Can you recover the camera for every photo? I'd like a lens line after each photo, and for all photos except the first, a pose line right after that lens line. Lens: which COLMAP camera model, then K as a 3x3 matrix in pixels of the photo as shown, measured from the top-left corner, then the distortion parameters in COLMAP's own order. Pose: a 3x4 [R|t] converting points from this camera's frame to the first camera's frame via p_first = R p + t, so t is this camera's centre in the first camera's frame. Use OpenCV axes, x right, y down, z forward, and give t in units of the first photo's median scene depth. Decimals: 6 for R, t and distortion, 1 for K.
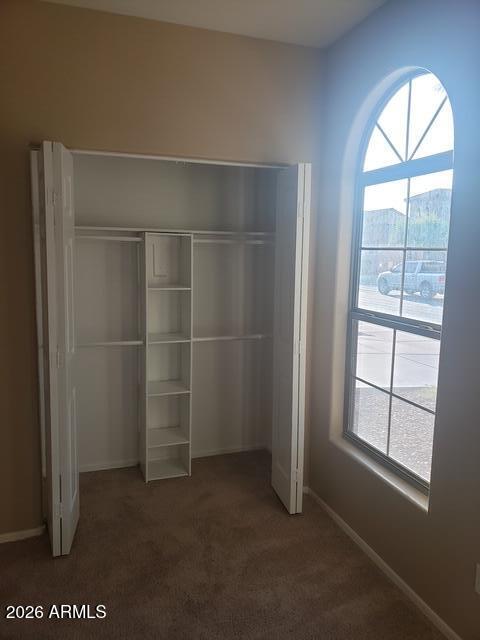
lens RADIAL K [[501.9, 0, 240.0], [0, 501.9, 320.0], [0, 0, 1]] dist [0.009874, 0.040448]
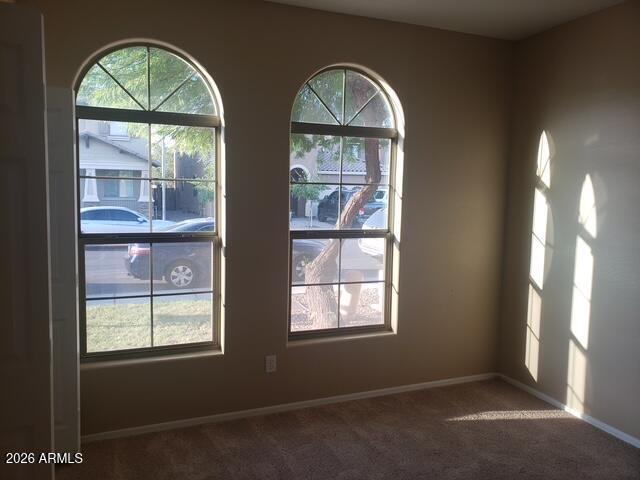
lens RADIAL K [[501.9, 0, 316.8], [0, 501.9, 239.9], [0, 0, 1]] dist [0.009874, 0.040448]
pose [[-0.052395, -0.105133, 0.993077, -0.936625], [0.127861, 0.985552, 0.111082, -0.074090], [-0.990407, 0.132796, -0.038196, 0.625974]]
